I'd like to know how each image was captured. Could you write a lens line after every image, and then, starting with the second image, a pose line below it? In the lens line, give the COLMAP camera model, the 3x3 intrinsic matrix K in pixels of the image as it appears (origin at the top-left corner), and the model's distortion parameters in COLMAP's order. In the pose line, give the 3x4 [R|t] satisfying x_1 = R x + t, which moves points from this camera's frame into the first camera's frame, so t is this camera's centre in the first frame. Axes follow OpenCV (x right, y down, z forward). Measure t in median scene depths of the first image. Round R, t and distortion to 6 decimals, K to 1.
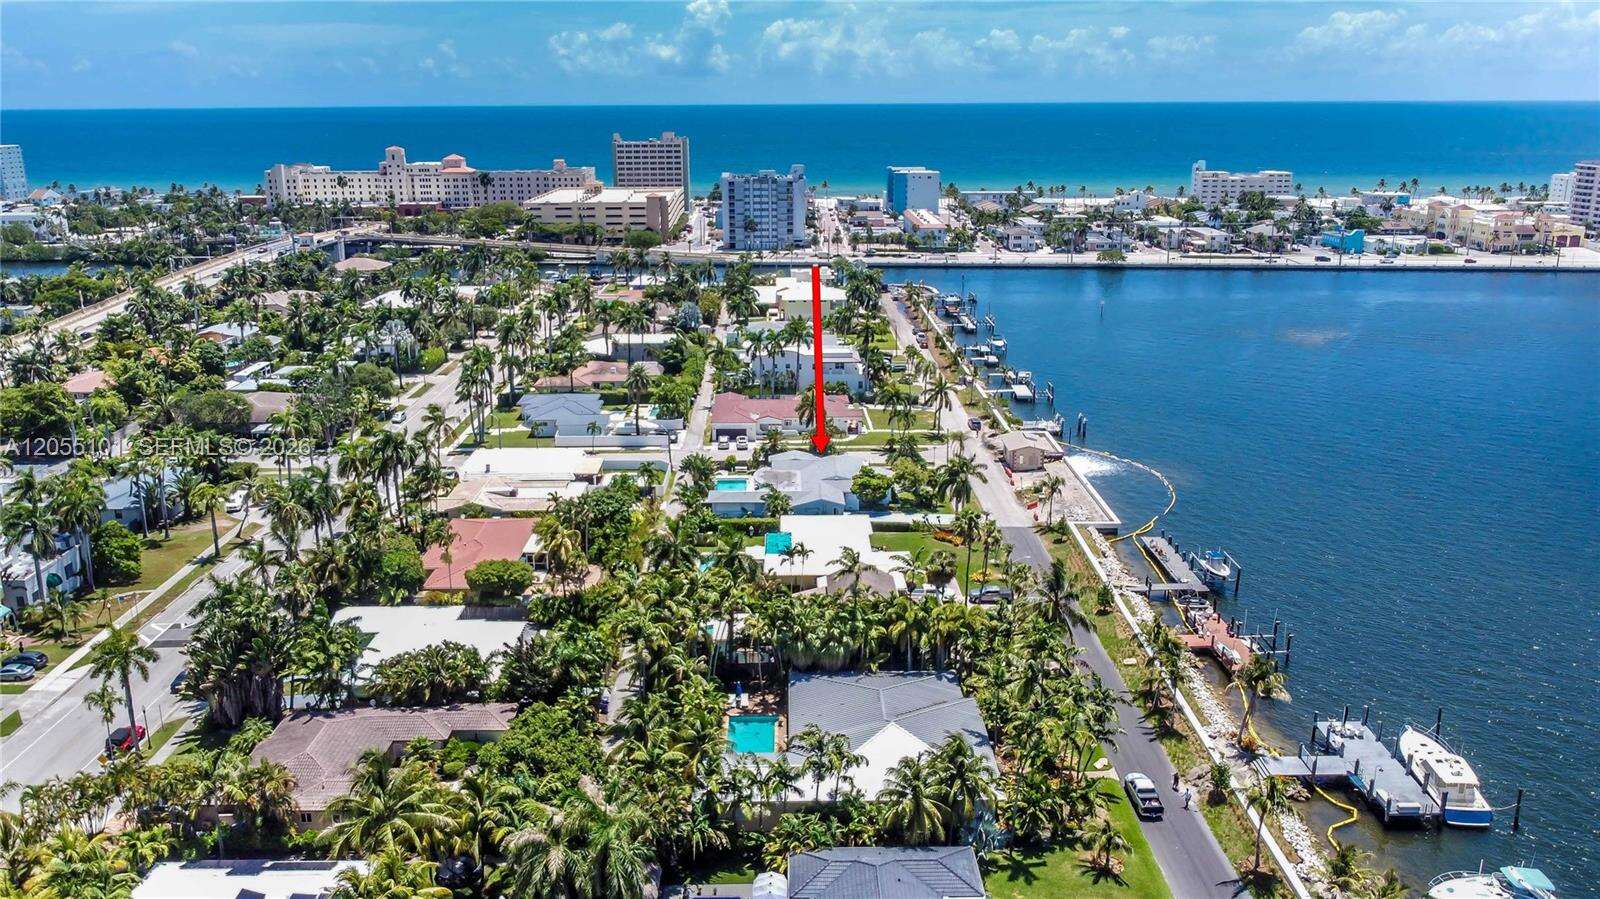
lens RADIAL K [[1257.8, 0, 800.0], [0, 1257.8, 449.5], [0, 0, 1]] dist [-0.003493, 0.002680]
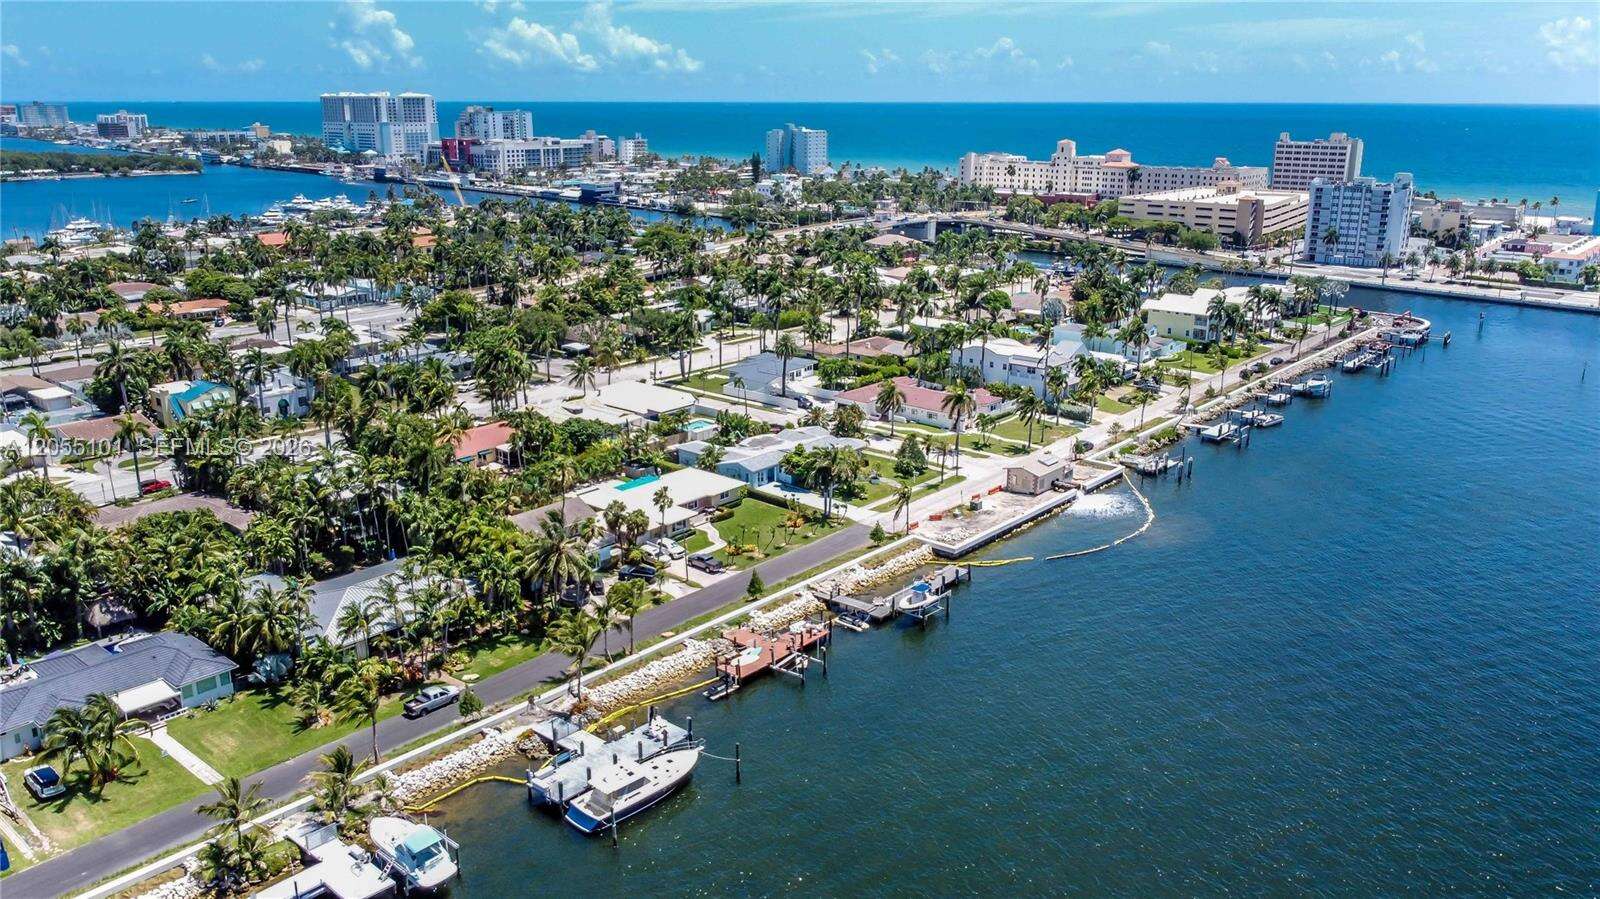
lens RADIAL K [[1257.8, 0, 800.0], [0, 1257.8, 449.5], [0, 0, 1]] dist [-0.003493, 0.002680]
pose [[0.741303, 0.187264, -0.644517, 0.246948], [-0.185093, 0.980089, 0.071877, -0.019501], [0.645144, 0.066013, 0.761204, 0.064811]]
